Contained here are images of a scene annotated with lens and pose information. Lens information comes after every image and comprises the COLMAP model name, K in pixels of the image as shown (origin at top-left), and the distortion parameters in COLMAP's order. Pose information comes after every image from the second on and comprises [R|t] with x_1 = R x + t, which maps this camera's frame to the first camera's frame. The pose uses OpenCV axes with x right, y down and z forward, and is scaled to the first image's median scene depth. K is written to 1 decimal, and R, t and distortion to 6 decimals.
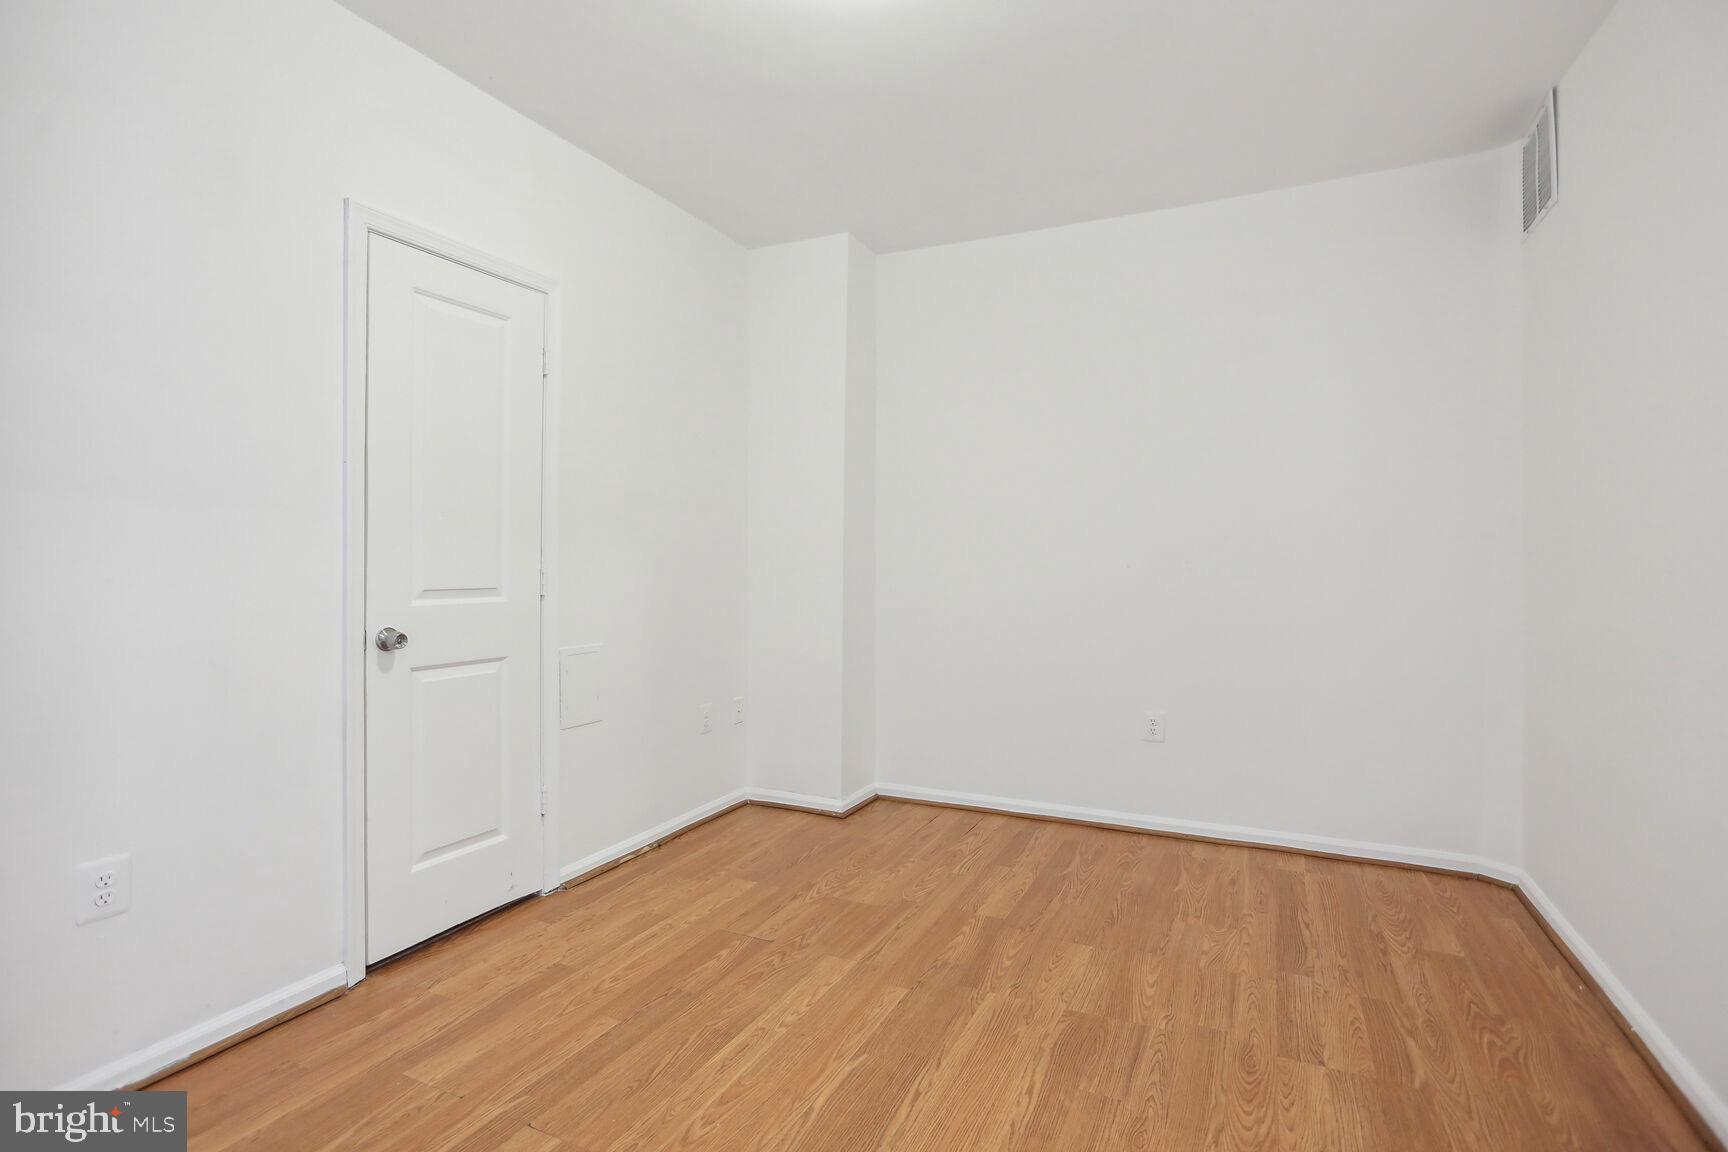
lens RADIAL K [[837.1, 0, 860.2], [0, 837.1, 564.2], [0, 0, 1]] dist [-0.052285, 0.033794]
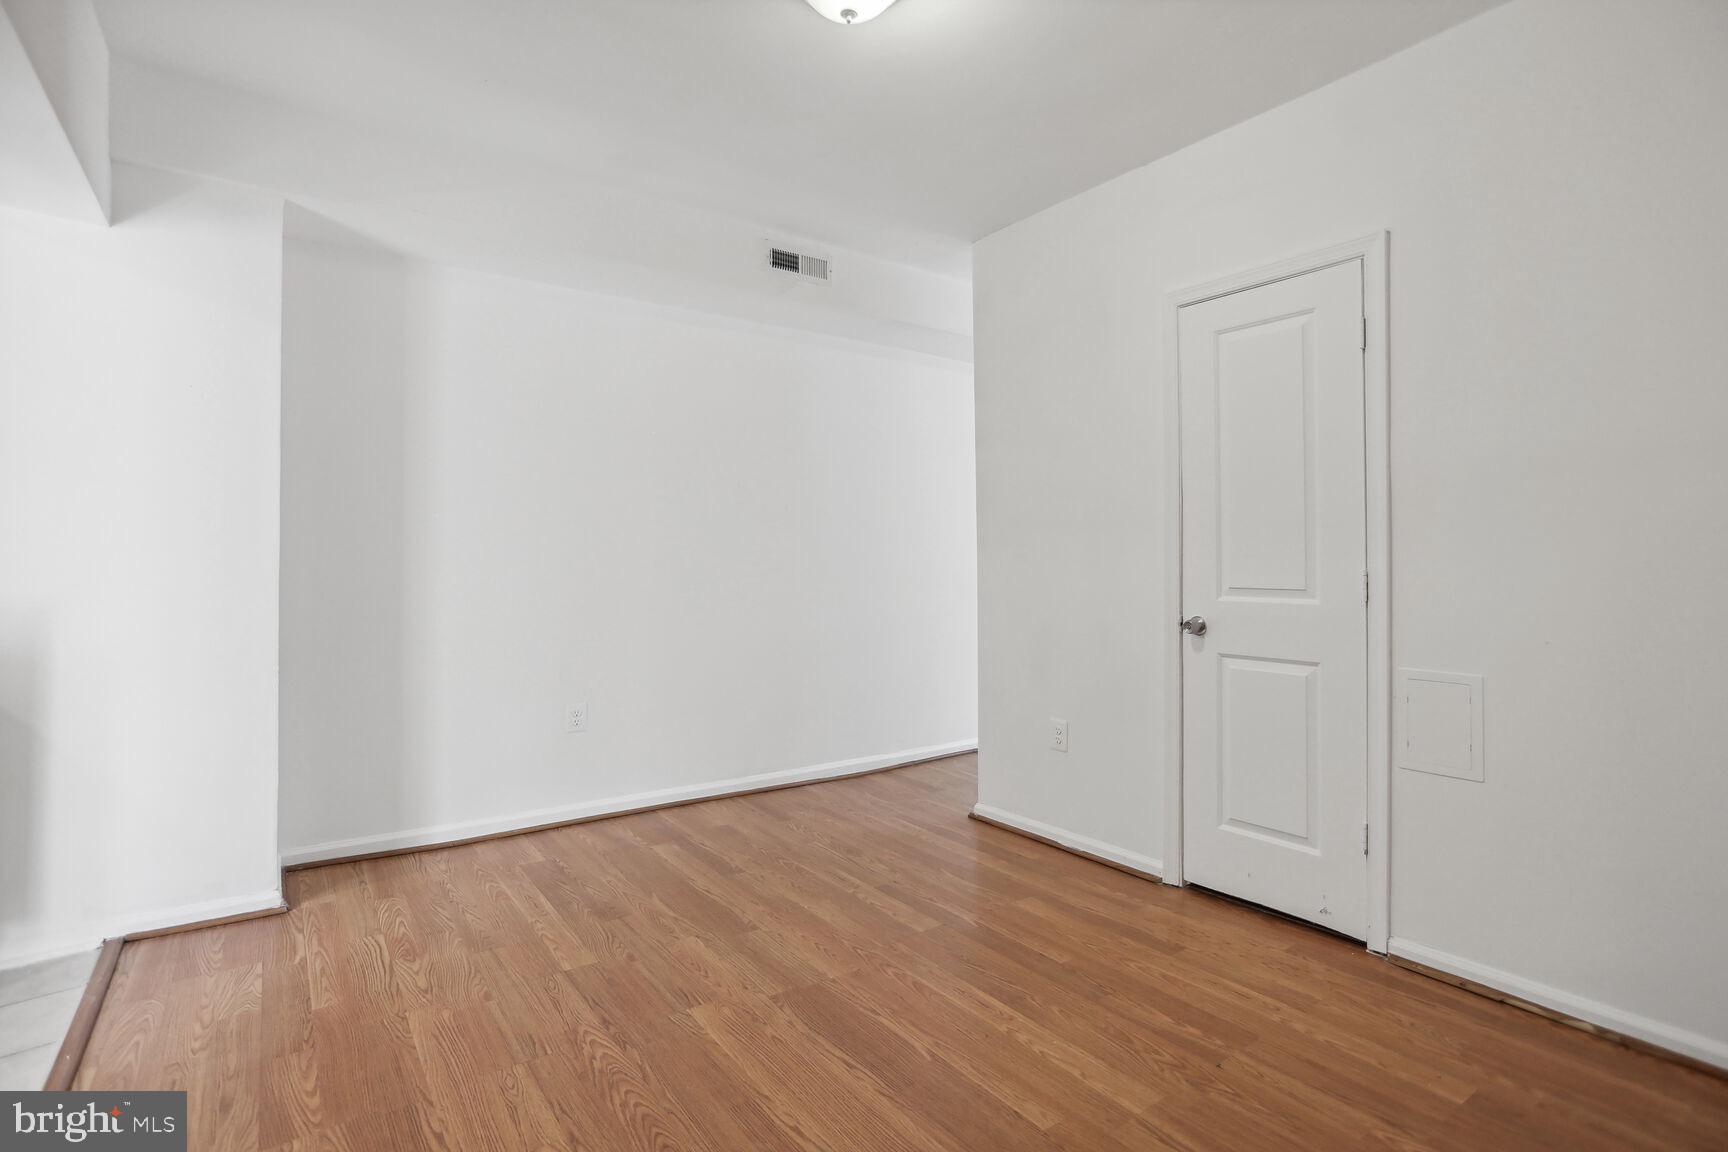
lens RADIAL K [[837.1, 0, 860.2], [0, 837.1, 564.2], [0, 0, 1]] dist [-0.052285, 0.033794]
pose [[-0.469469, -0.001992, -0.882947, 0.808058], [-0.005123, 0.999987, 0.000468, 0.001867], [0.882934, 0.004743, -0.469473, 1.219085]]
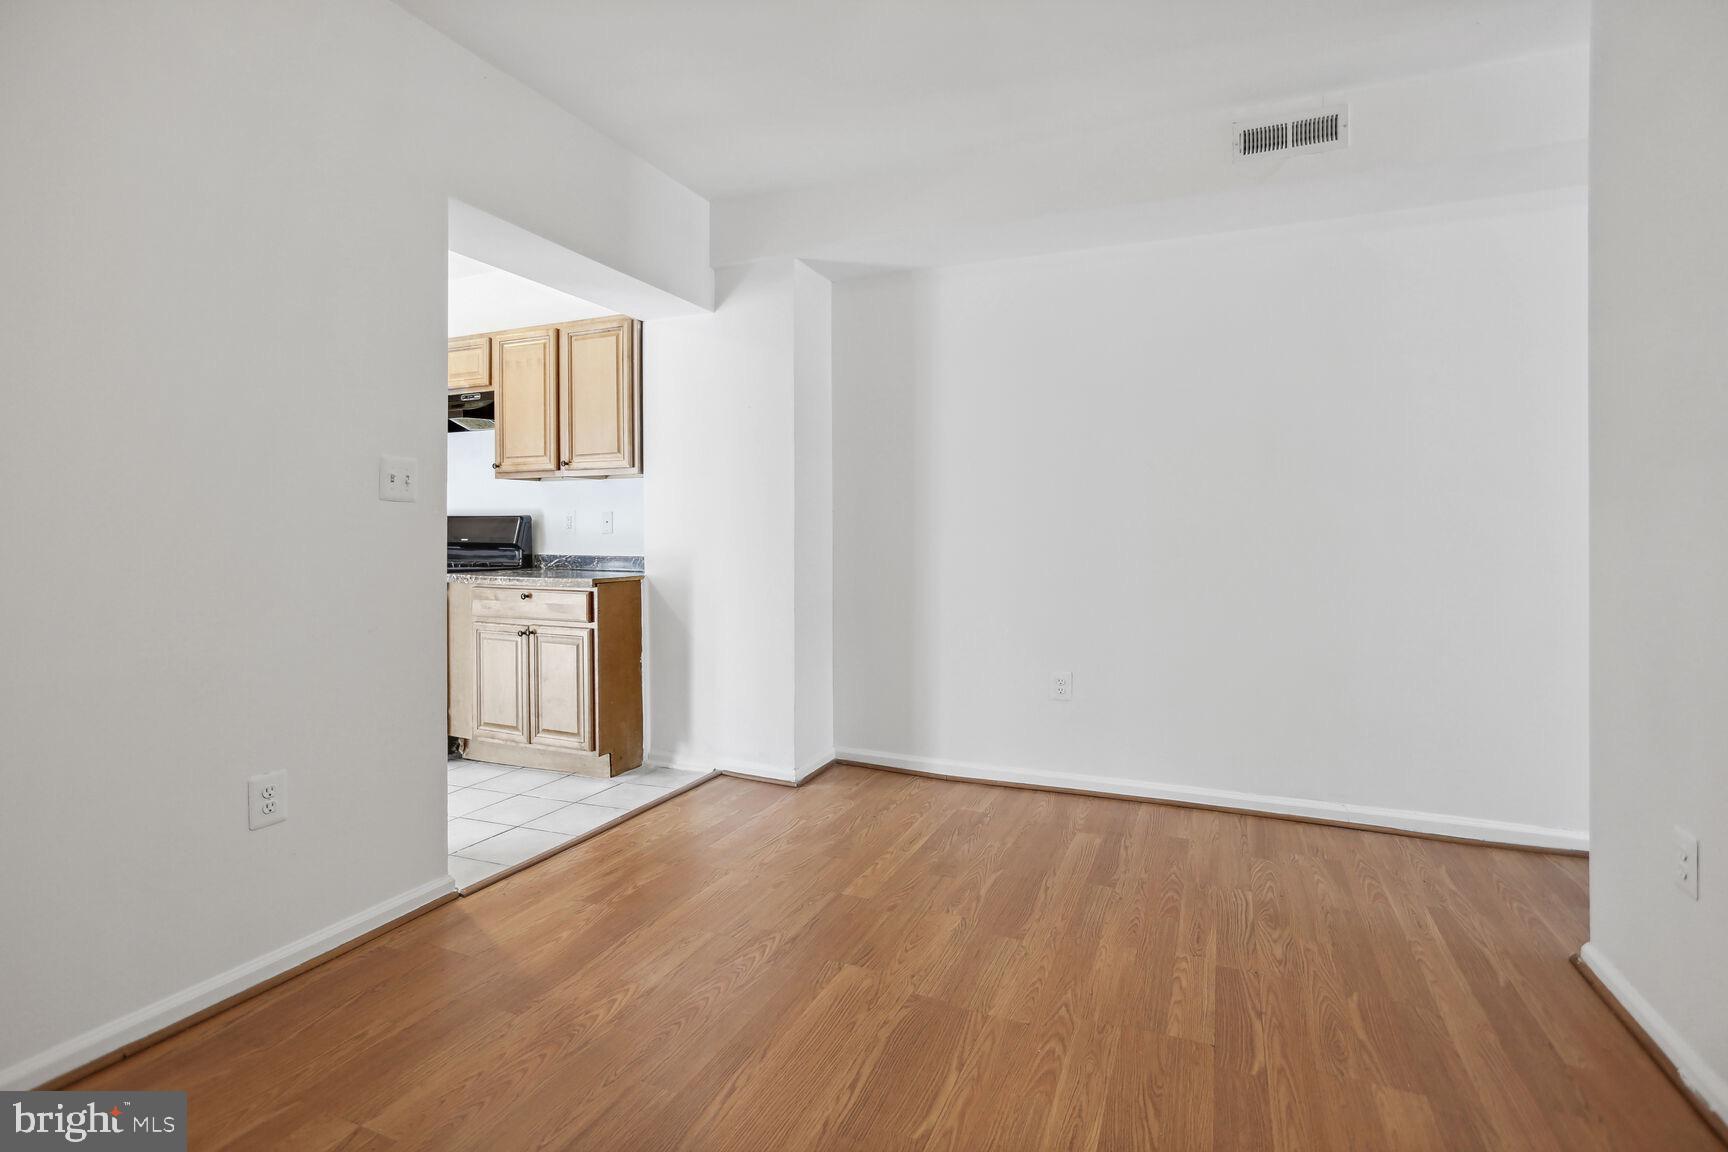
lens RADIAL K [[833.0, 0, 855.5], [0, 833.0, 550.2], [0, 0, 1]] dist [-0.020254, 0.000384]
pose [[-0.998882, -0.003945, -0.047114, 0.091632], [-0.005022, 0.999728, 0.022764, 0.006869], [0.047011, 0.022975, -0.998630, 1.567272]]
